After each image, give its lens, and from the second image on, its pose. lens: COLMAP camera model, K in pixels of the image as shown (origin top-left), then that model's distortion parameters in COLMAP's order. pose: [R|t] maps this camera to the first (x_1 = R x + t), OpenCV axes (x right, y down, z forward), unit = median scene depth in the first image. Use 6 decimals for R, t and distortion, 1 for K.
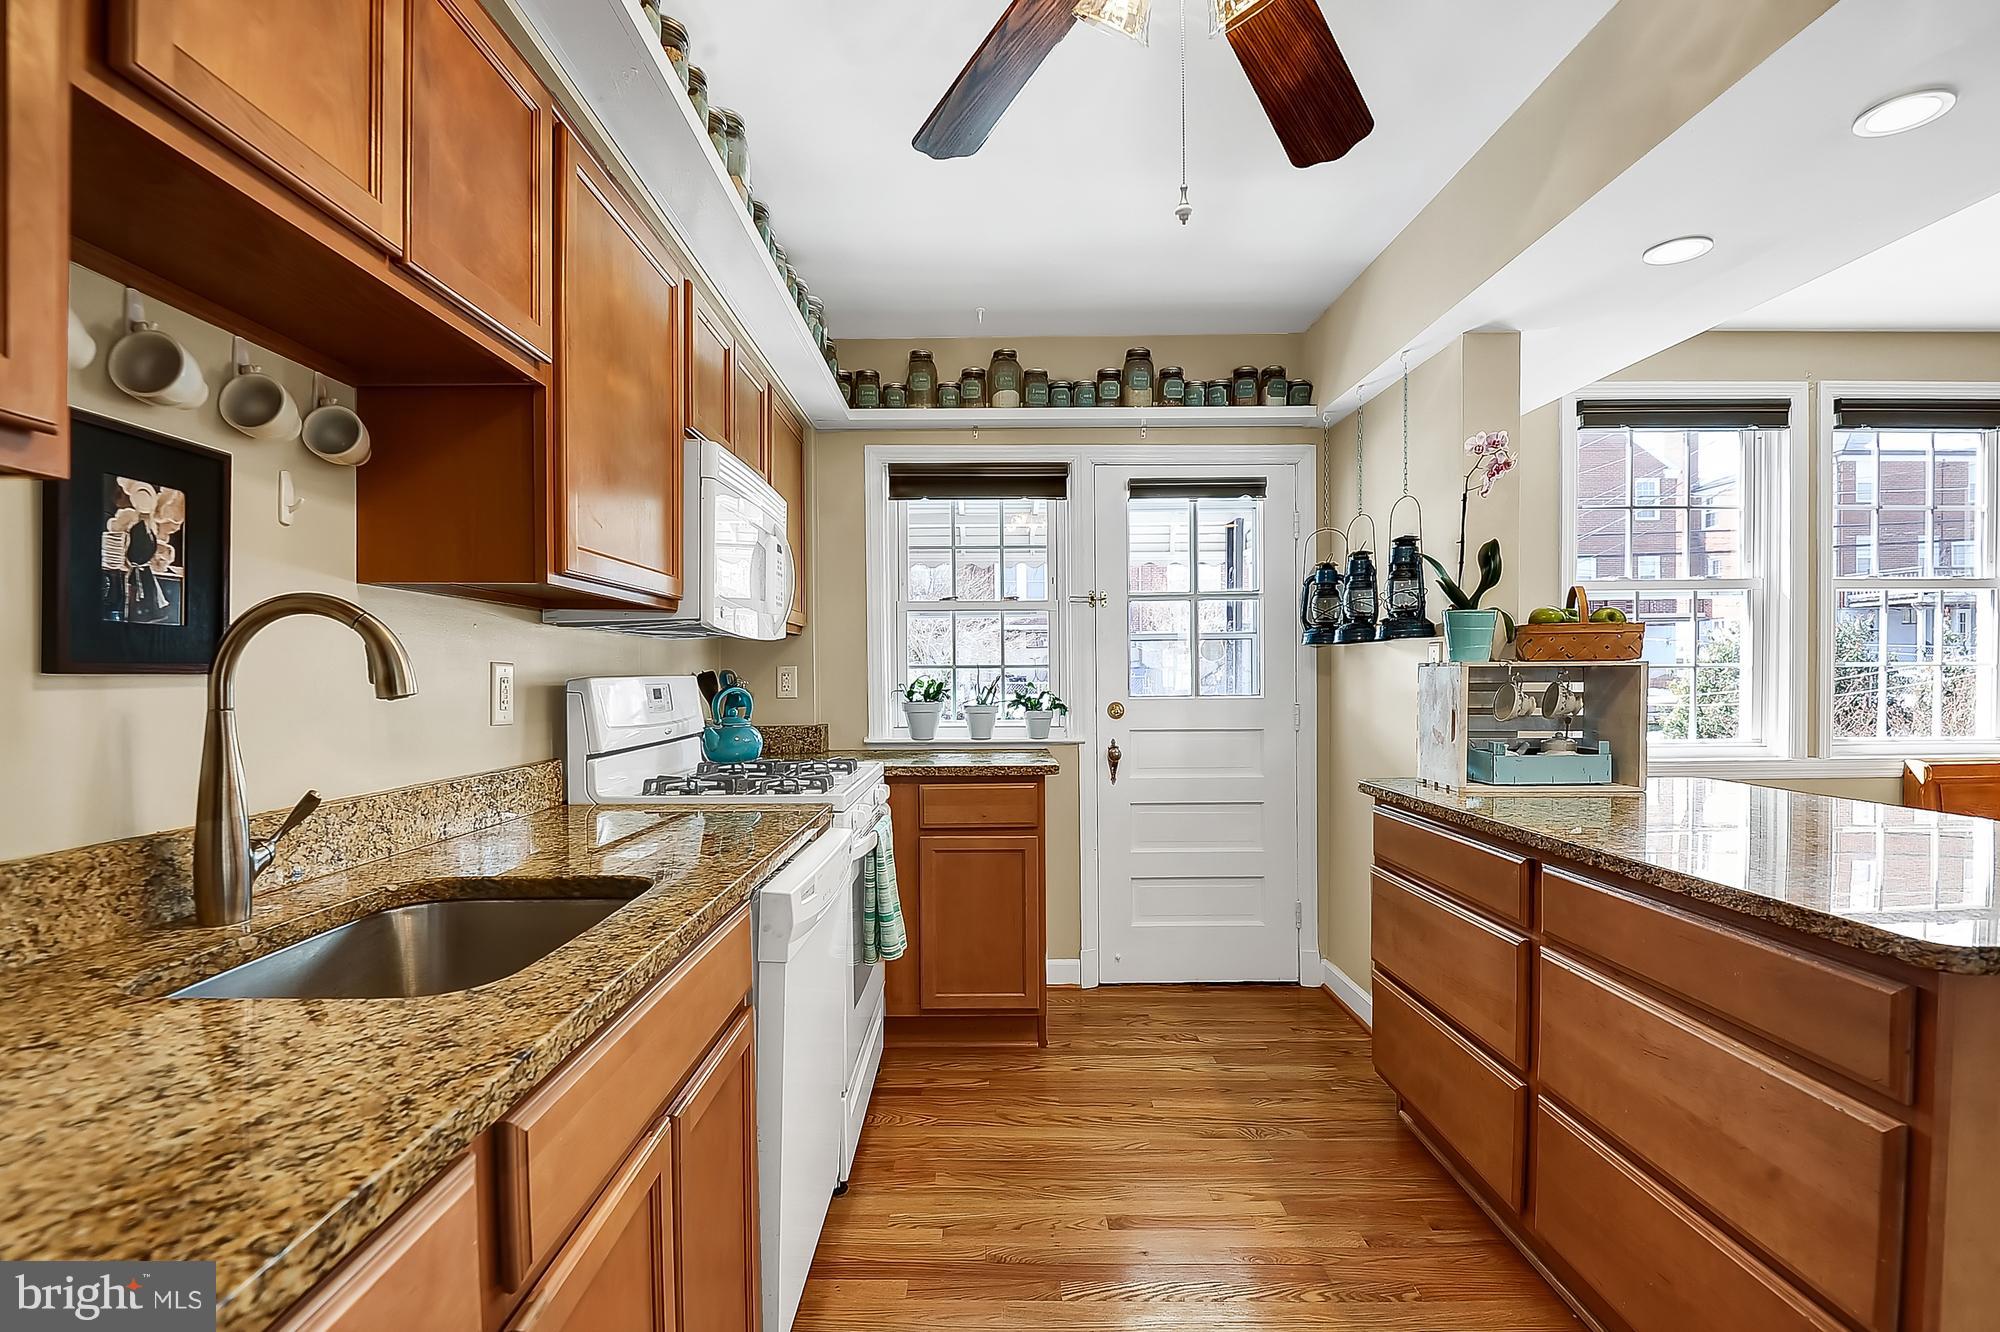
lens RADIAL K [[921.4, 0, 957.1], [0, 921.4, 691.2], [0, 0, 1]] dist [-0.012199, -0.012008]
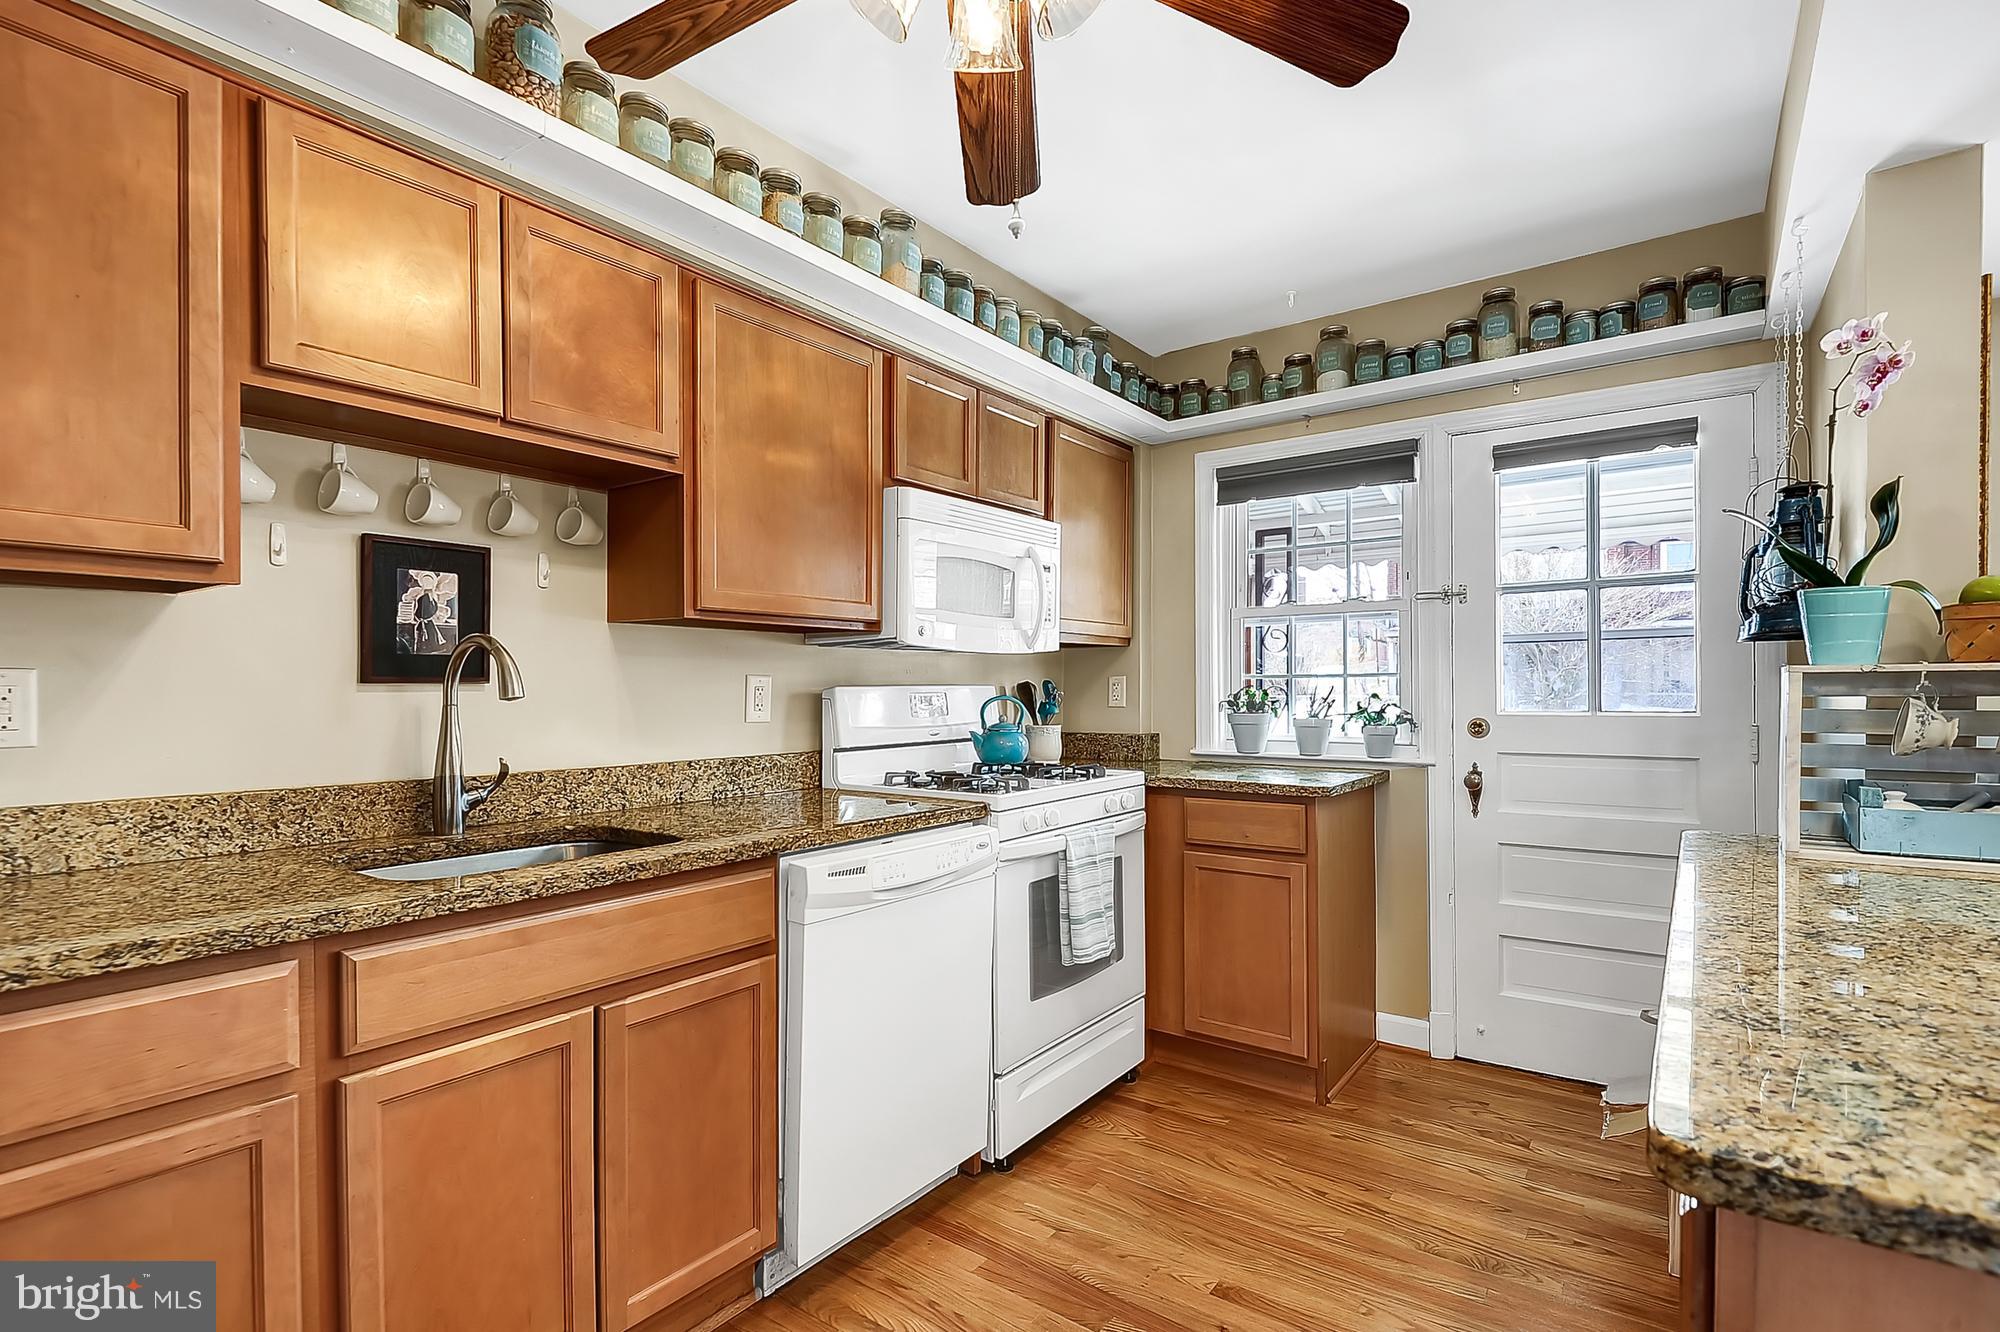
lens RADIAL K [[921.4, 0, 986.5], [0, 921.4, 681.3], [0, 0, 1]] dist [-0.012199, -0.012008]
pose [[0.805032, -0.001825, -0.593228, 0.452313], [-0.010881, 0.999782, -0.017842, -0.001923], [0.593131, 0.020819, 0.804837, 0.109631]]
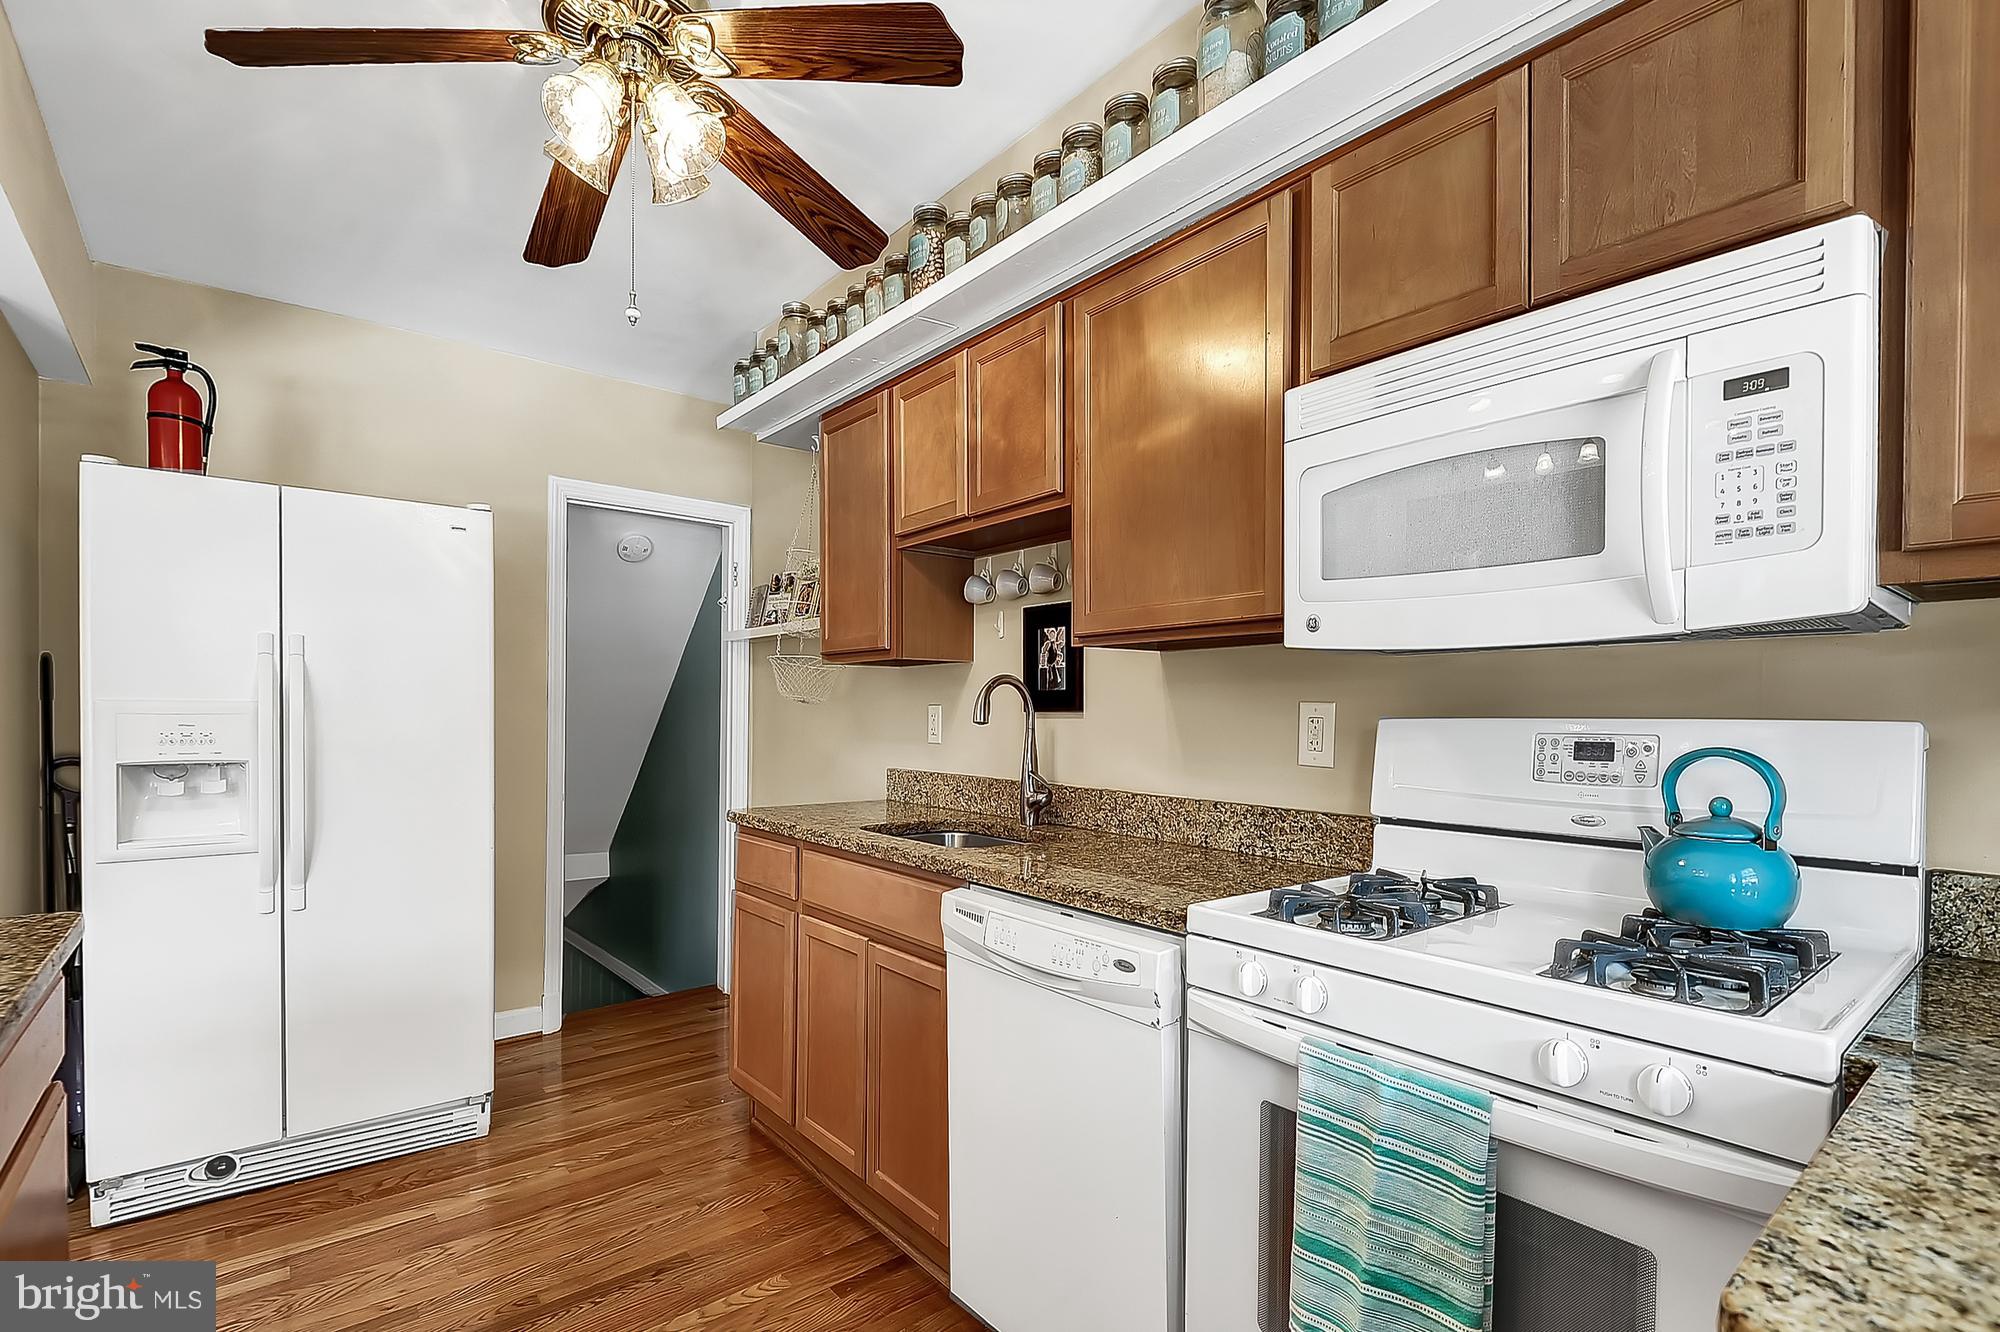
lens RADIAL K [[1032.5, 0, 916.6], [0, 1032.5, 743.3], [0, 0, 1]] dist [0.004572, -0.000332]
pose [[-0.835998, 0.018339, -0.548425, 0.371844], [-0.009548, 0.998804, 0.047954, -0.029111], [0.548649, 0.045326, -0.834823, 1.380146]]
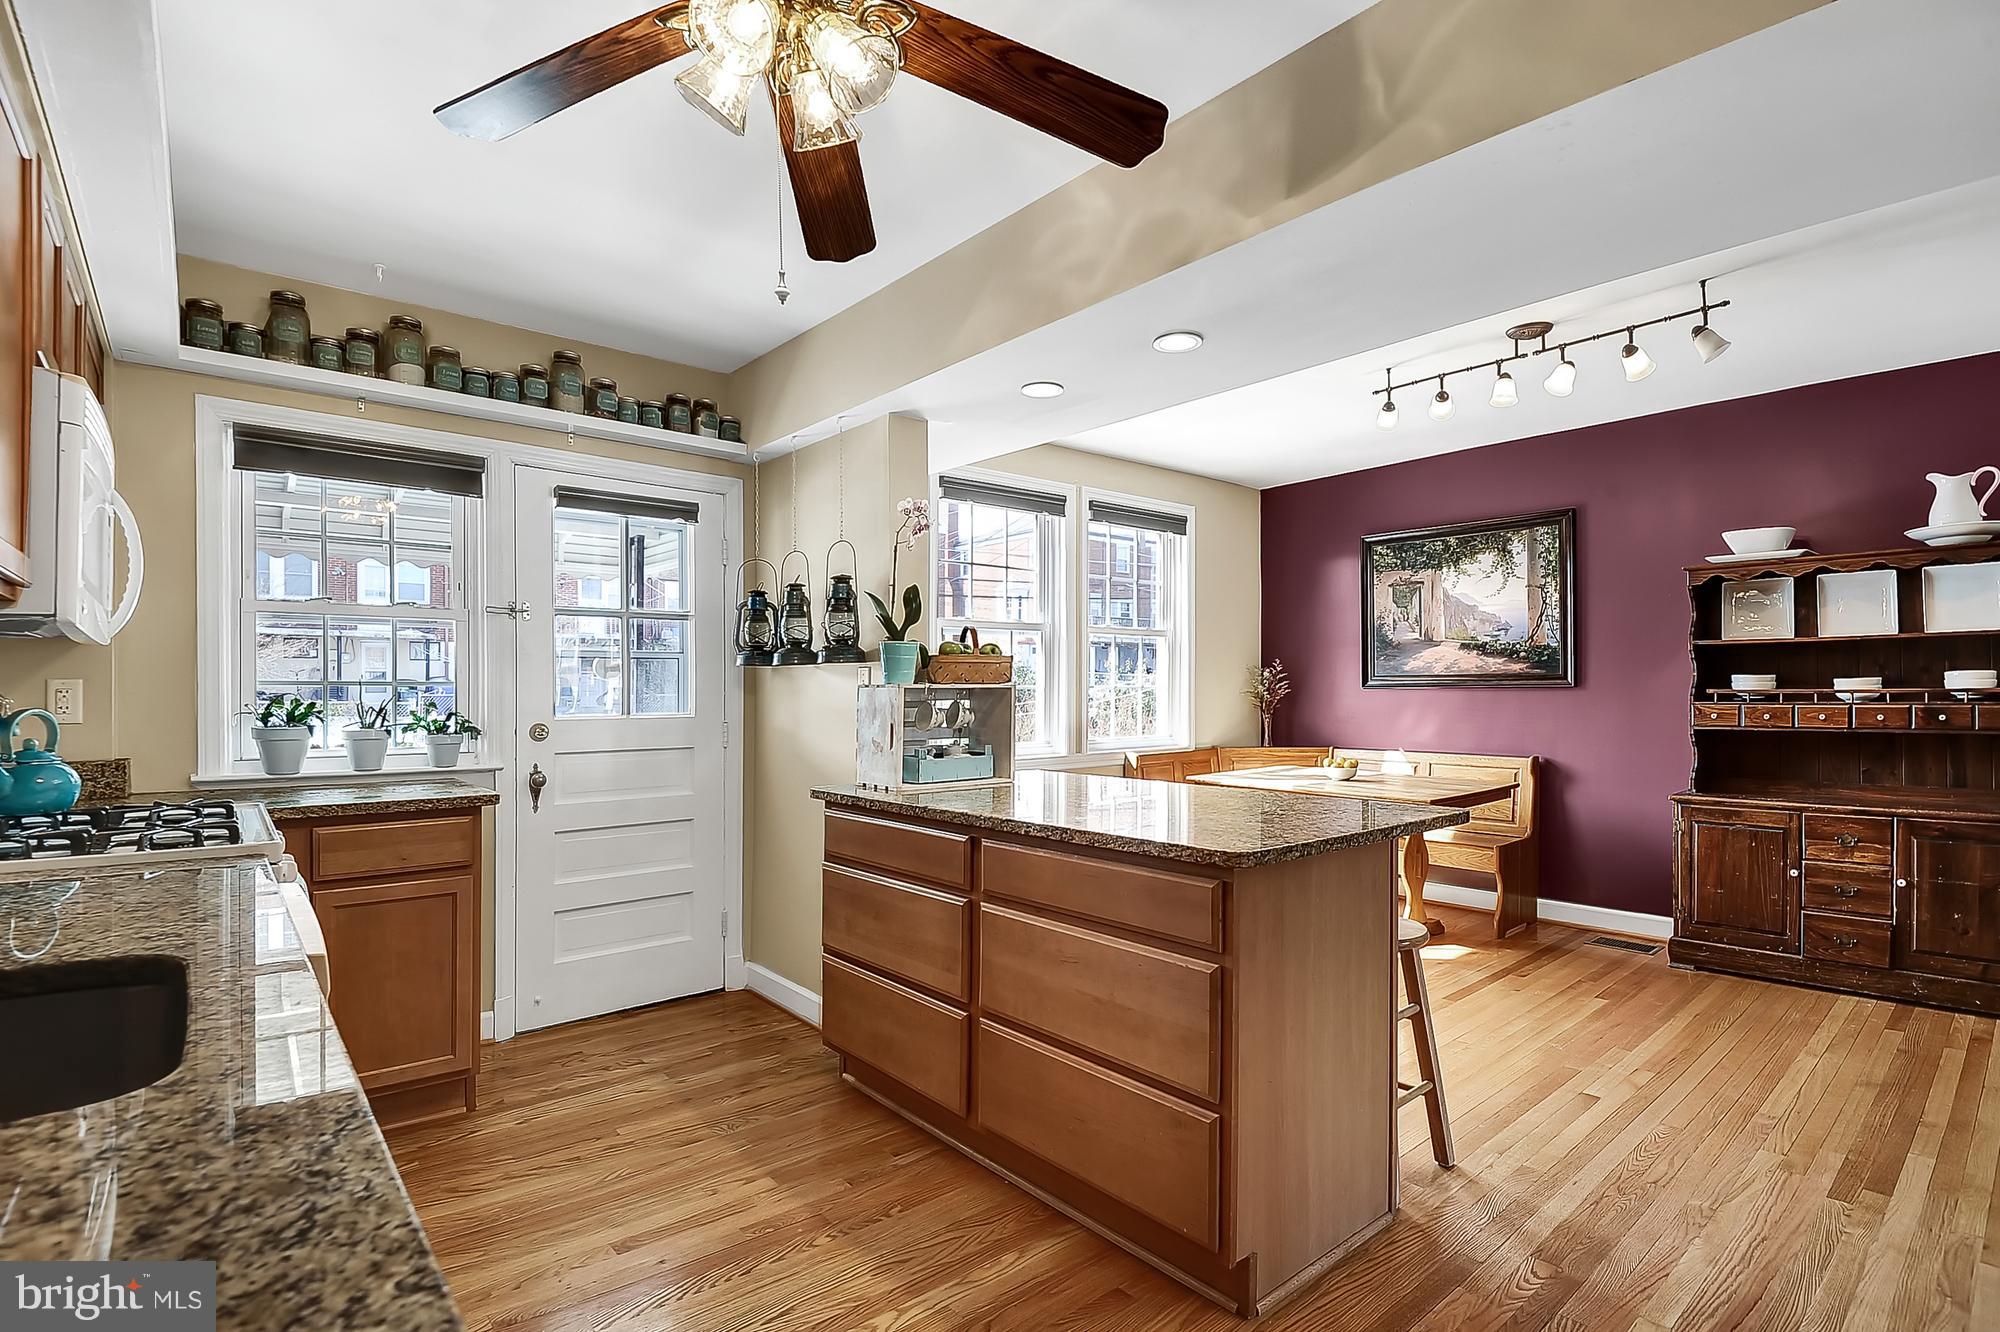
lens RADIAL K [[921.4, 0, 1011.3], [0, 921.4, 686.4], [0, 0, 1]] dist [-0.012199, -0.012008]
pose [[0.757581, 0.008823, 0.652681, -0.105409], [0.007690, 0.999719, -0.022439, -0.000181], [-0.652695, 0.022019, 0.757300, -0.019991]]
